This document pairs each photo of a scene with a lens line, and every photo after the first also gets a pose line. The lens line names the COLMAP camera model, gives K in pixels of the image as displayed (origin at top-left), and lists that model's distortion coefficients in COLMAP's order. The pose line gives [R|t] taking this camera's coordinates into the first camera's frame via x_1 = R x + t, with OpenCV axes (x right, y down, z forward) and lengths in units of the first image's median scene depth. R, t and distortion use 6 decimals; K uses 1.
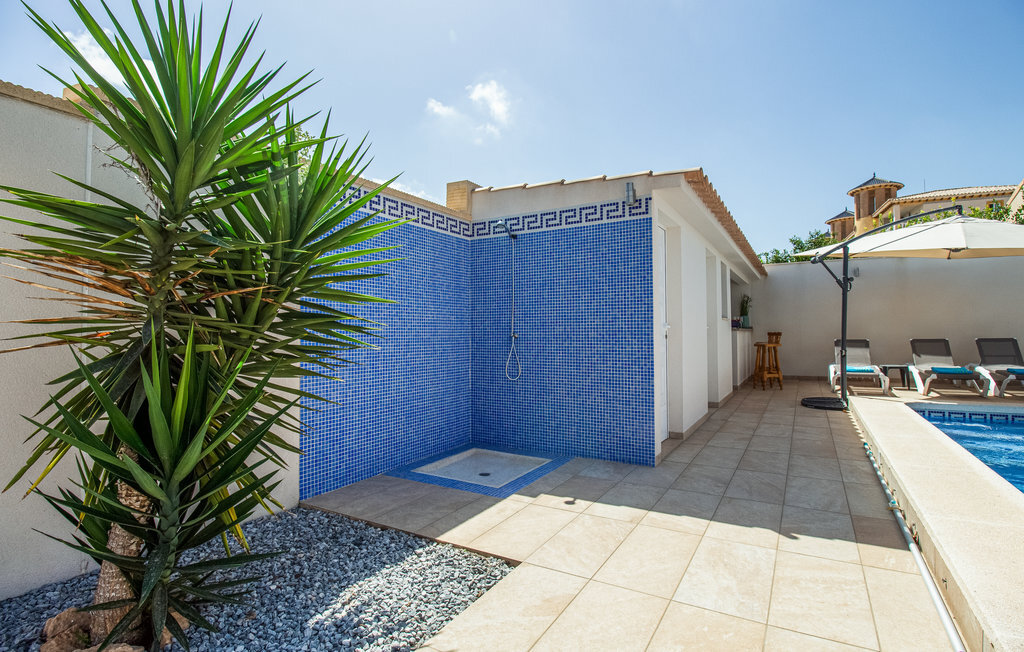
lens RADIAL K [[530.7, 0, 513.5], [0, 530.7, 325.1], [0, 0, 1]] dist [0.002095, -0.002970]
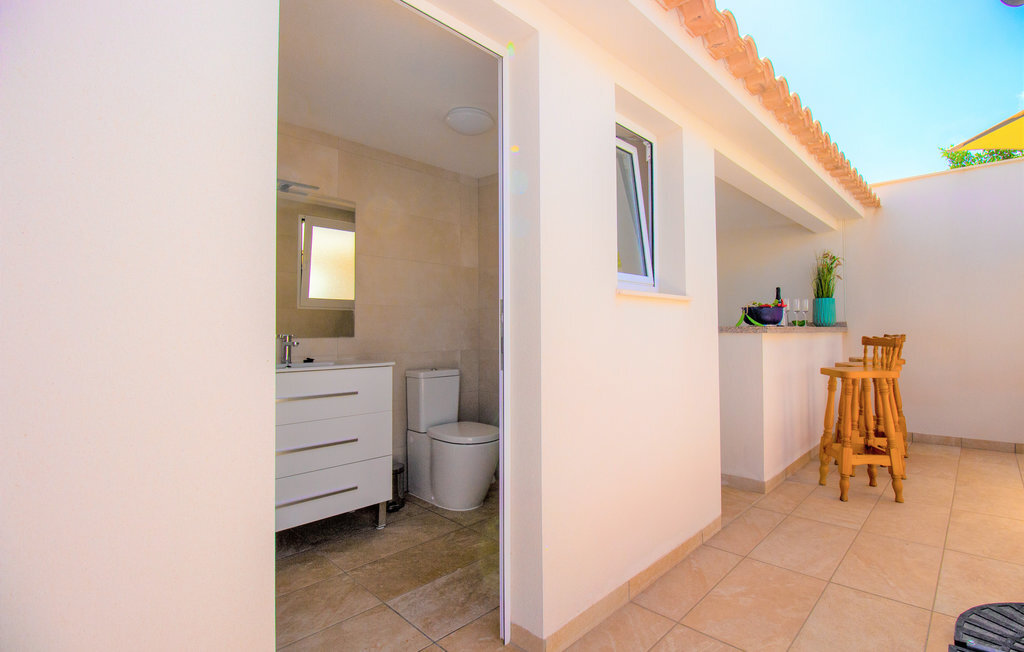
lens RADIAL K [[493.8, 0, 513.1], [0, 493.8, 328.8], [0, 0, 1]] dist [-0.036877, -0.000800]
pose [[0.963301, -0.008844, -0.268280, 0.411394], [0.009214, 0.999958, 0.000121, 0.008079], [0.268267, -0.002588, 0.963341, 0.749928]]
